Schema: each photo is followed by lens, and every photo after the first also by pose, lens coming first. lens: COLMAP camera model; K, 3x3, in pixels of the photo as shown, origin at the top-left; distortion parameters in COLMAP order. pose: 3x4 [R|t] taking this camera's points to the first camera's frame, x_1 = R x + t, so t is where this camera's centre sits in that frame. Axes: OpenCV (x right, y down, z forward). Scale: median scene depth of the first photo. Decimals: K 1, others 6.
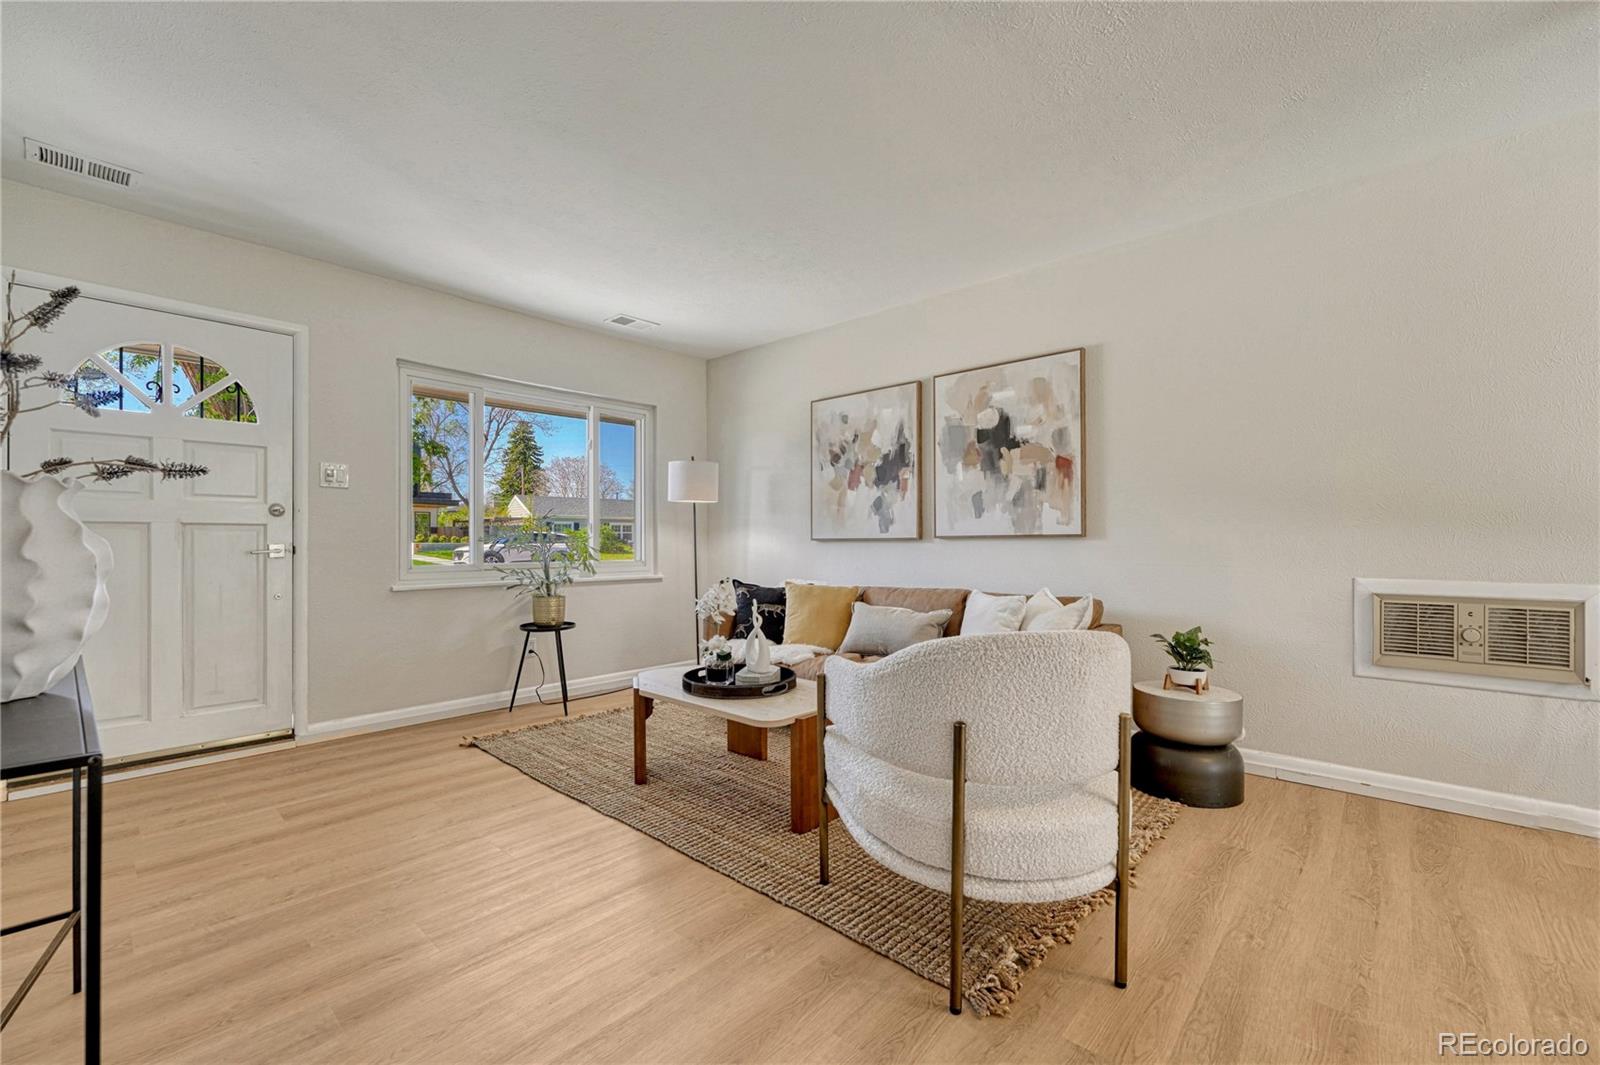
lens RADIAL K [[672.8, 0, 796.5], [0, 672.8, 539.8], [0, 0, 1]] dist [-0.001288, 0.000168]
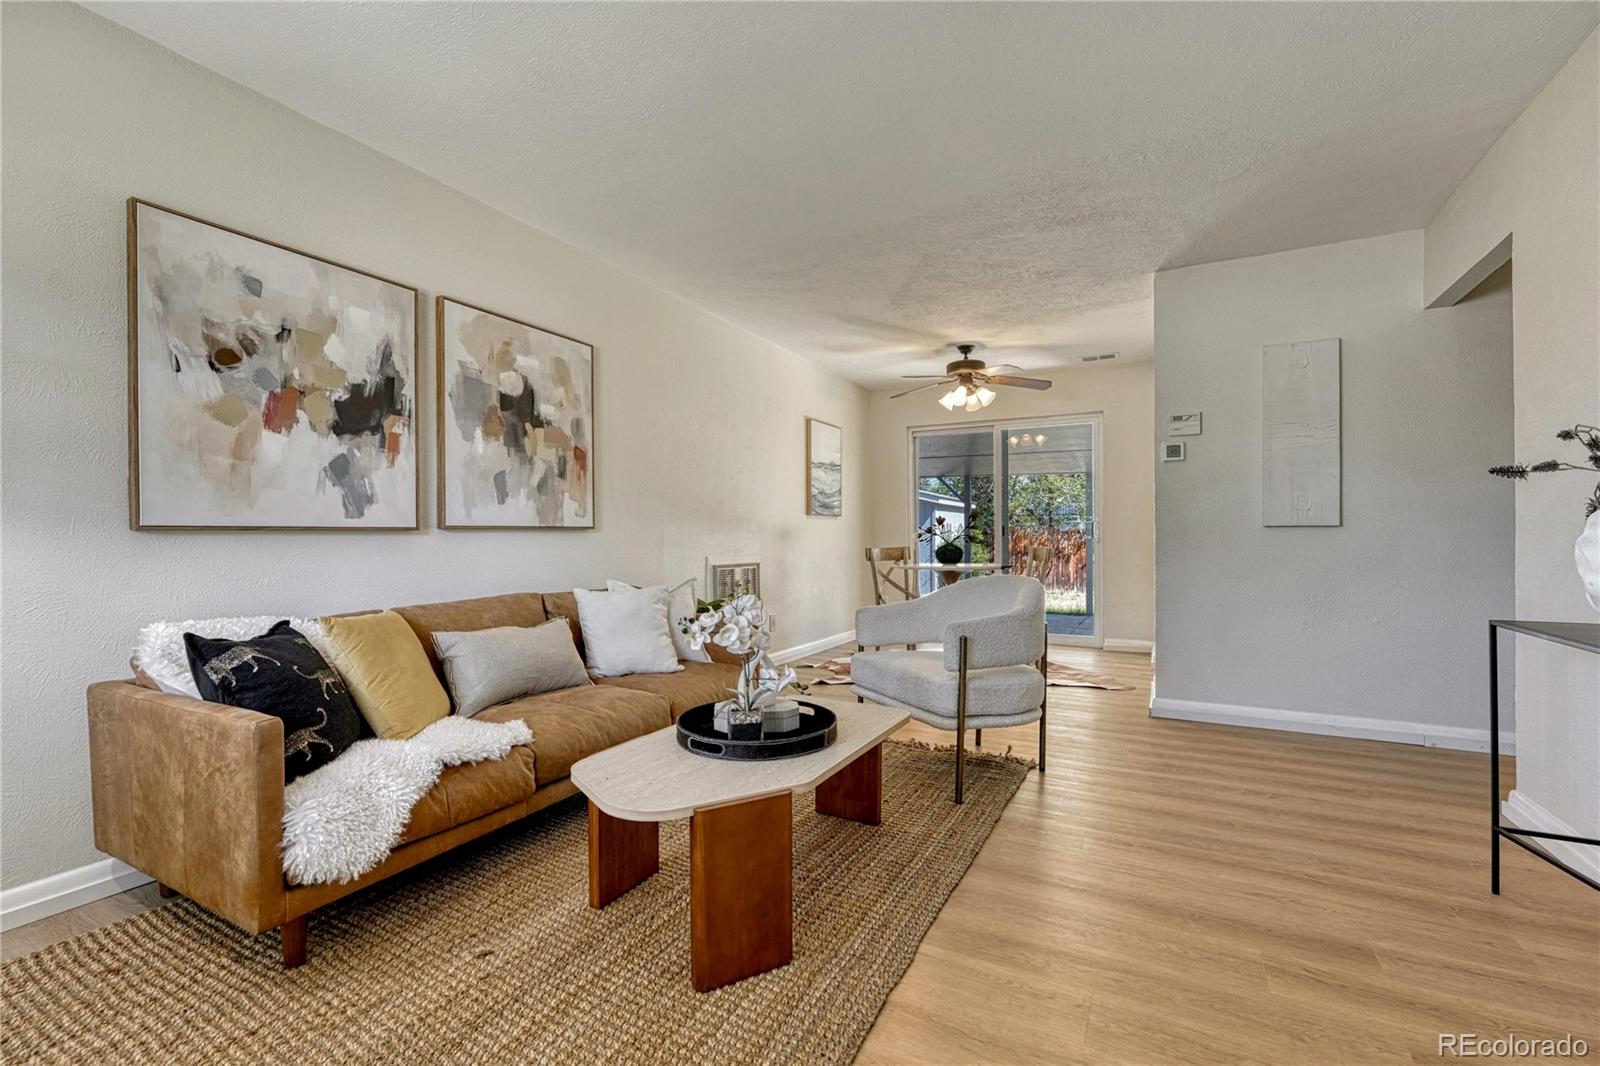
lens RADIAL K [[672.8, 0, 796.5], [0, 672.8, 540.3], [0, 0, 1]] dist [-0.001288, 0.000168]
pose [[-0.236895, -0.002398, 0.971532, -0.570886], [0.002915, 0.999991, 0.003179, 0.008941], [-0.971531, 0.003585, -0.236886, 0.825597]]
